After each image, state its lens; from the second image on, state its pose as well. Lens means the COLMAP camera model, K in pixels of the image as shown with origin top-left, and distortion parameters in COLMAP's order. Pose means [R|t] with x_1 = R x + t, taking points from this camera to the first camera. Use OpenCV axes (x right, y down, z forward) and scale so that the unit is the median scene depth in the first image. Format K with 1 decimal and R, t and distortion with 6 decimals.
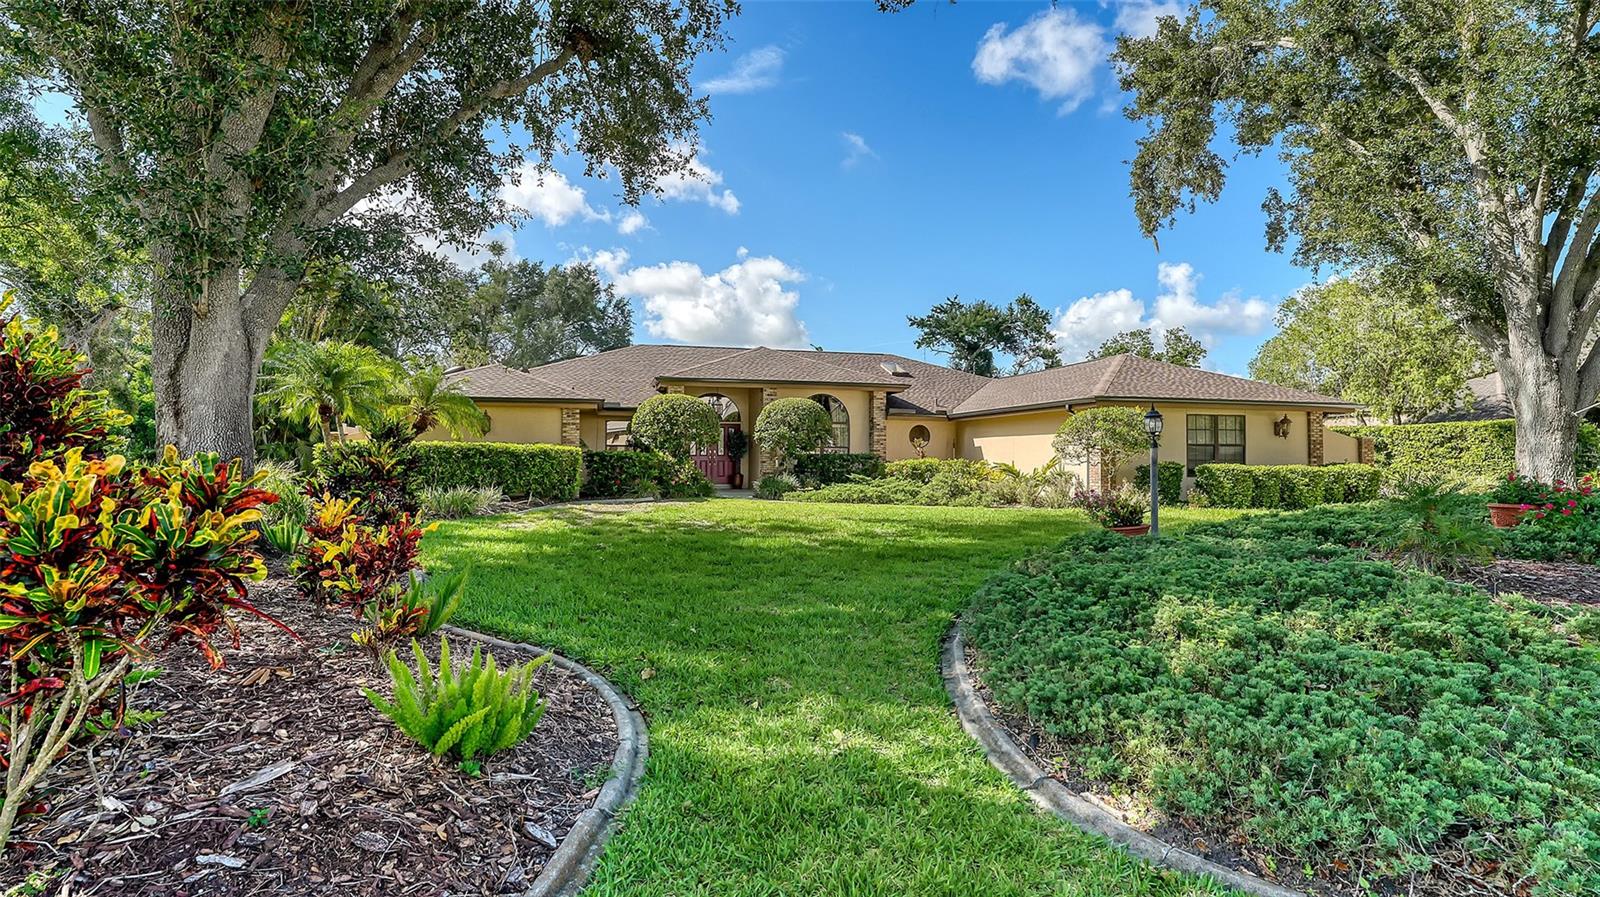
lens RADIAL K [[754.4, 0, 800.0], [0, 754.4, 448.5], [0, 0, 1]] dist [0.000061, -0.000001]
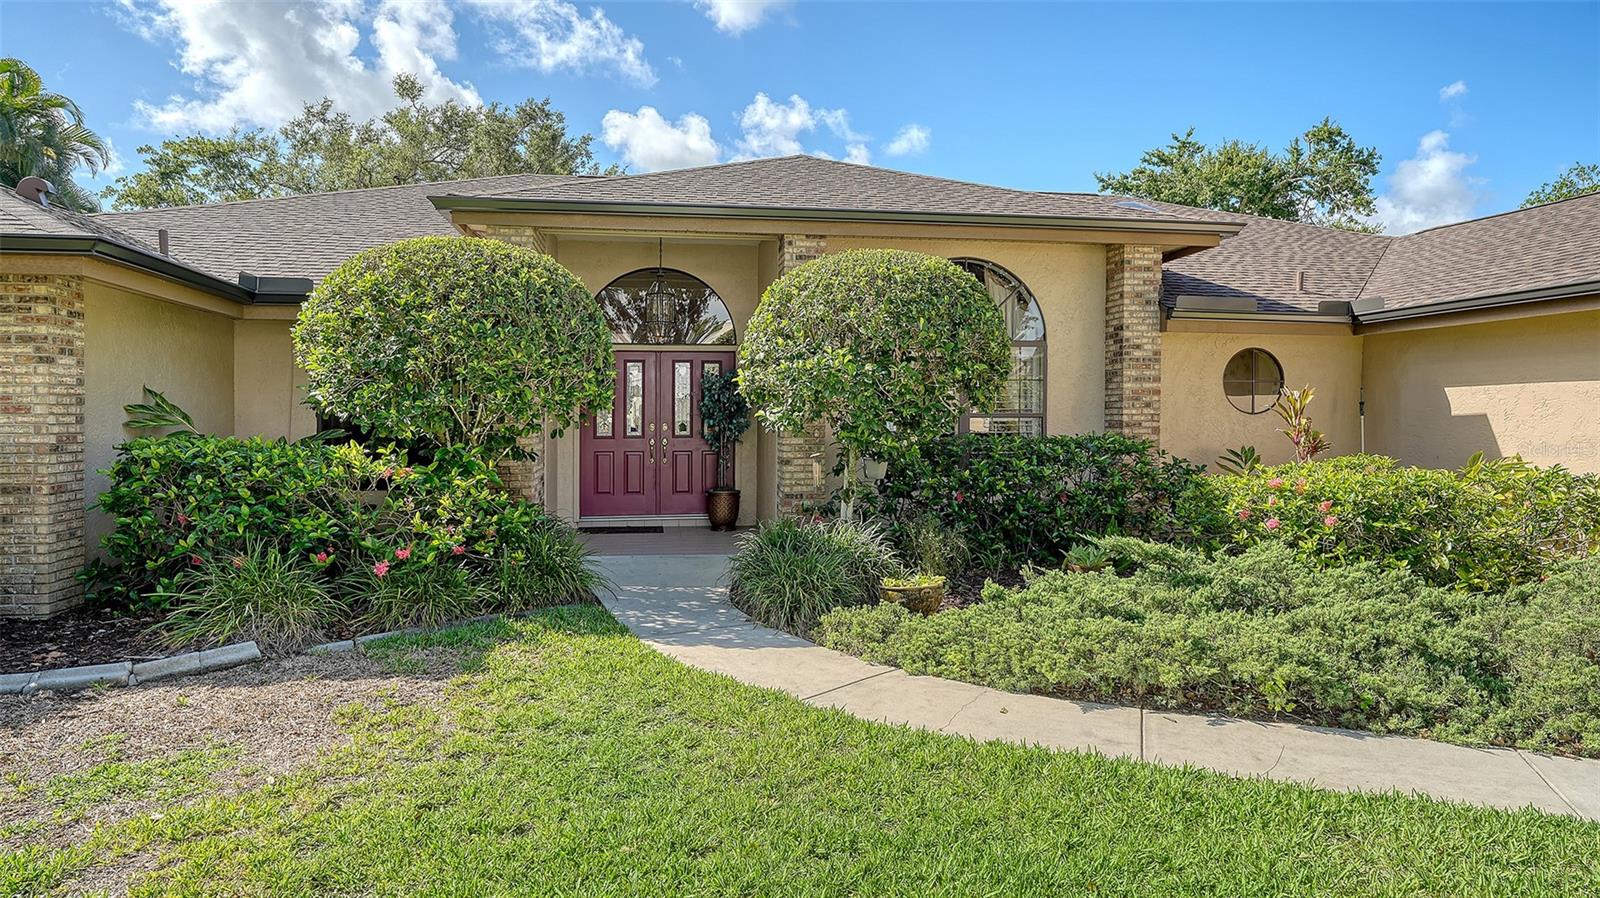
lens RADIAL K [[954.7, 0, 800.0], [0, 954.7, 449.0], [0, 0, 1]] dist [-0.000597, -0.000169]
pose [[0.994193, 0.001776, -0.107593, 0.002596], [0.003006, 0.999015, 0.044264, -0.006140], [0.107566, -0.044330, 0.993209, 0.567175]]
